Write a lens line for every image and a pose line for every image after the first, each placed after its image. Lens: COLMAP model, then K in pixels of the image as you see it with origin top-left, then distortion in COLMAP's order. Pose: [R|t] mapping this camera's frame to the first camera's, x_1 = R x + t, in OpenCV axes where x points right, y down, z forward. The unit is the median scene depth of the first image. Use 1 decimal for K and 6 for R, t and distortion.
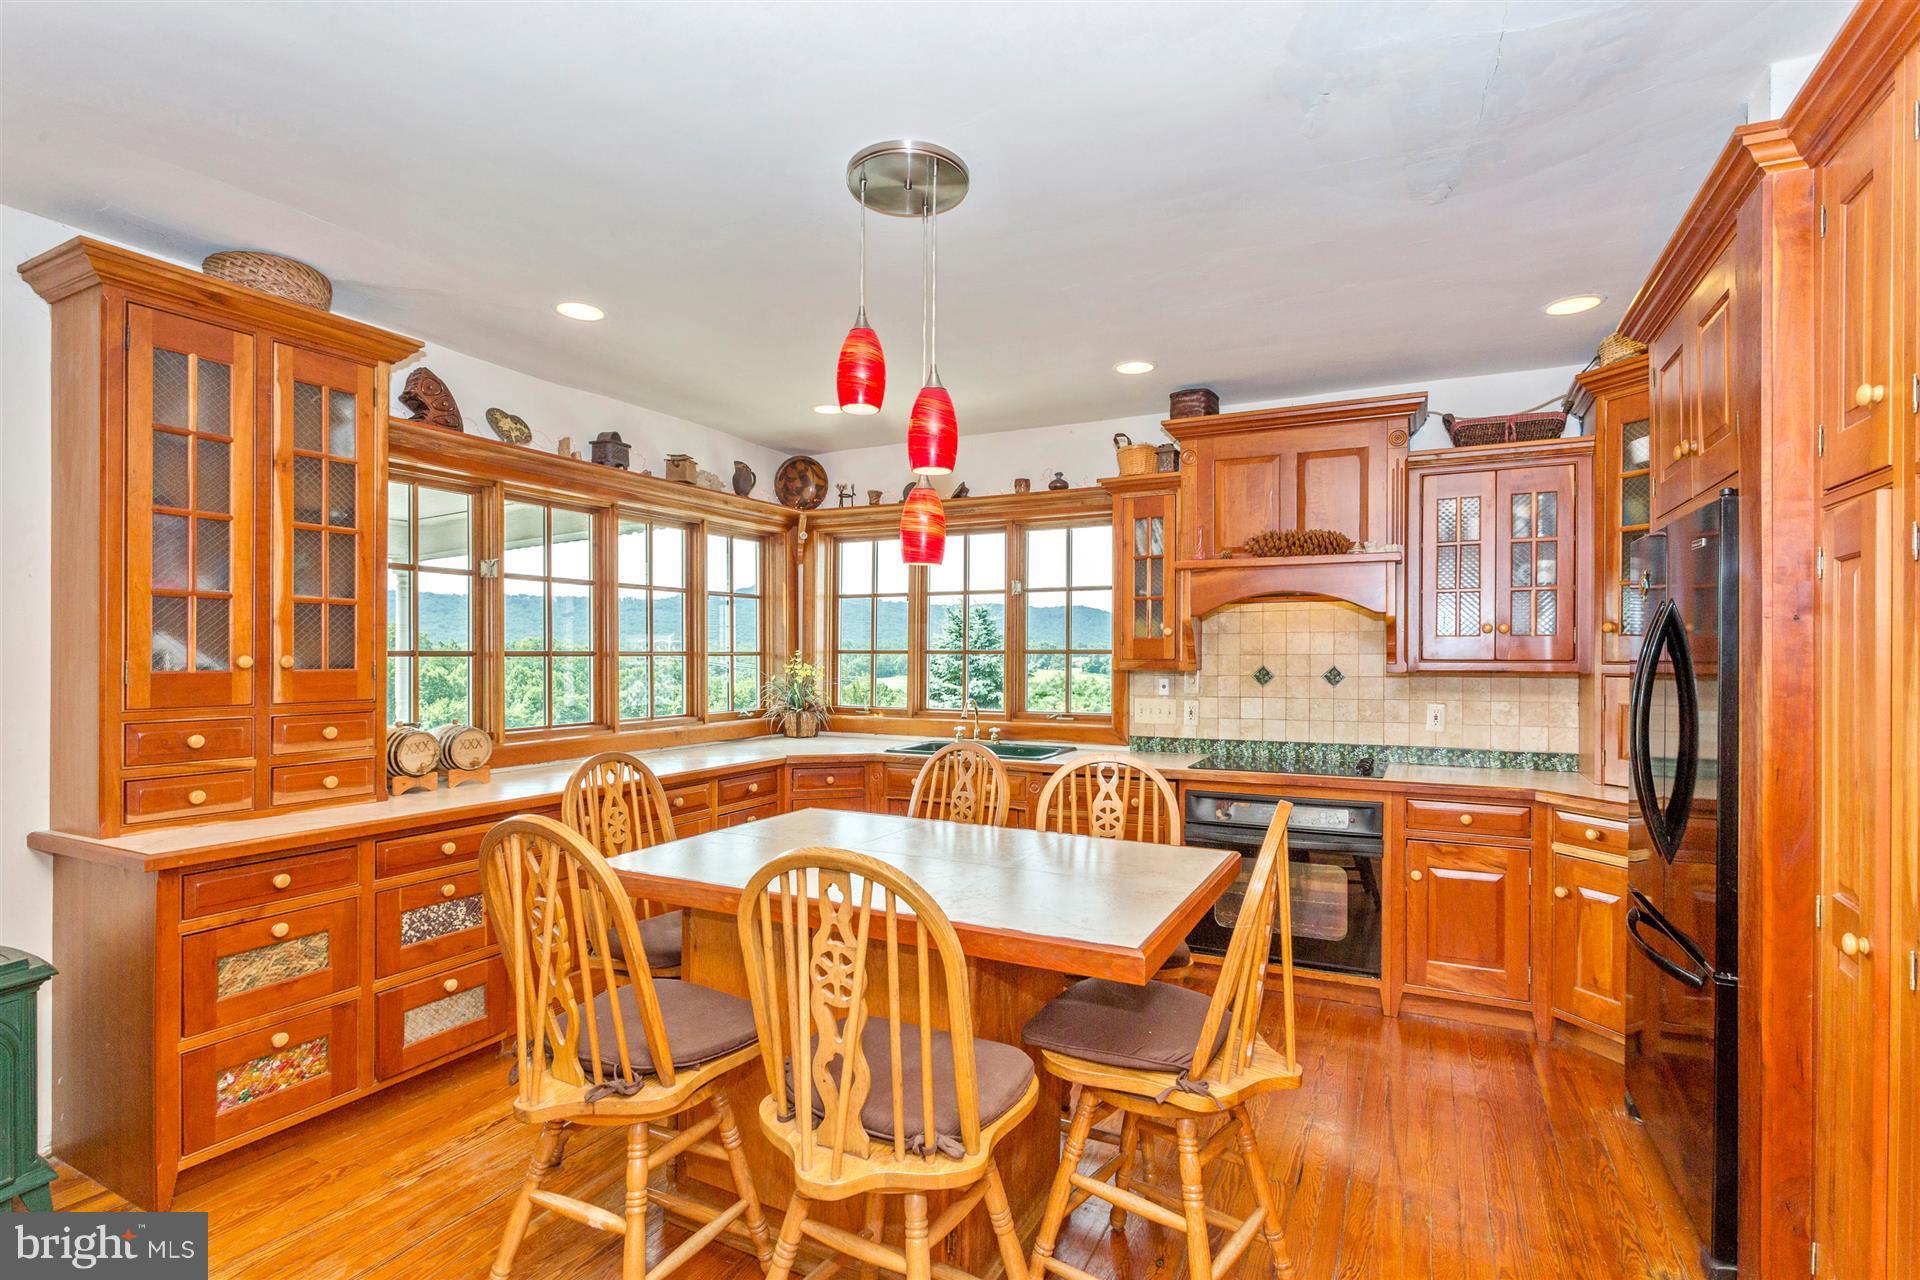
lens RADIAL K [[900.4, 0, 965.1], [0, 900.4, 640.0], [0, 0, 1]] dist [-0.009854, 0.000699]
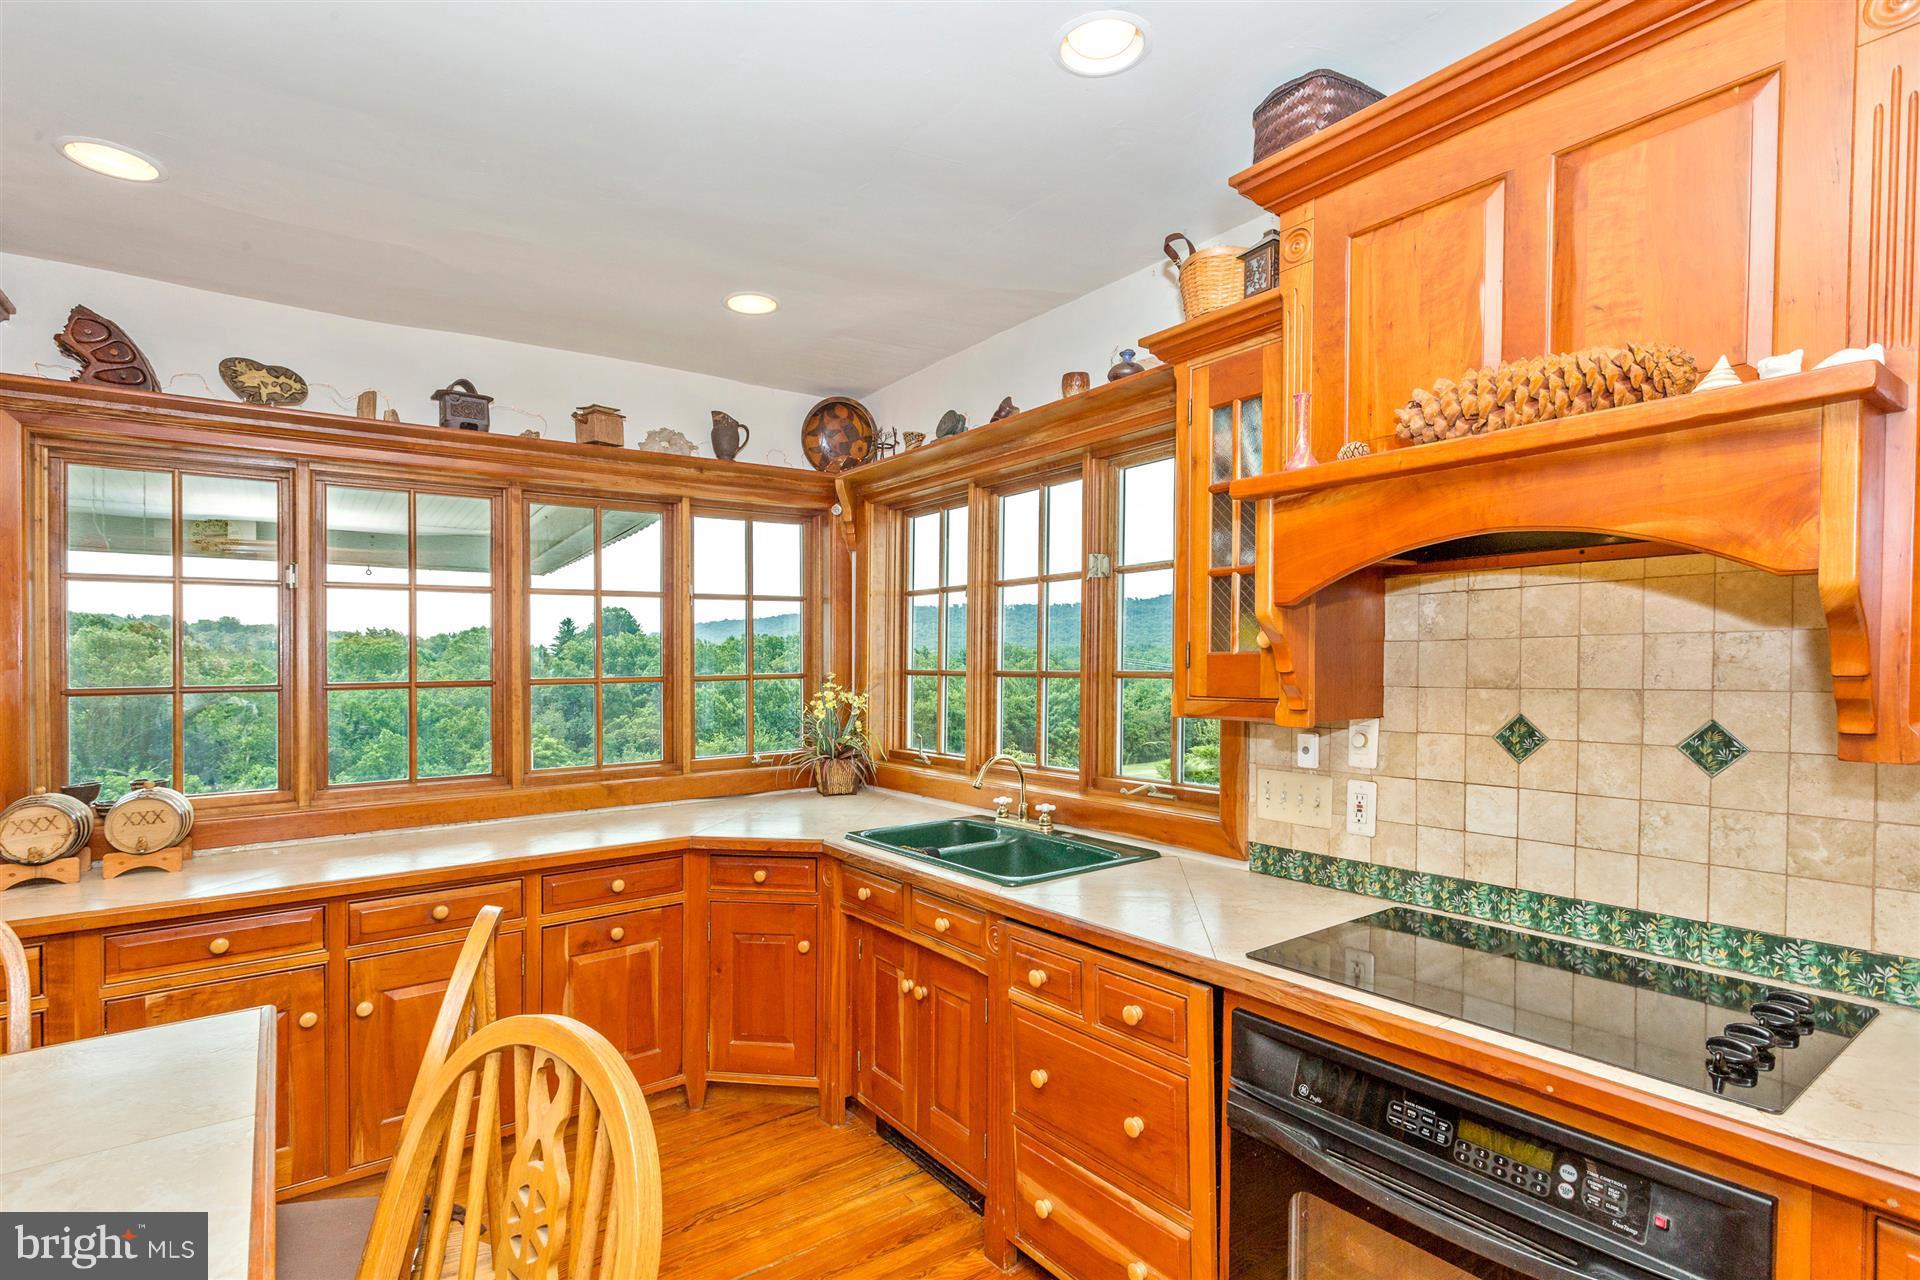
lens RADIAL K [[900.4, 0, 984.8], [0, 900.4, 670.1], [0, 0, 1]] dist [-0.009854, 0.000699]
pose [[0.895347, -0.004838, -0.445343, 0.307606], [0.018542, 0.999479, 0.026421, -0.008564], [0.444983, -0.031914, 0.894970, 0.530490]]
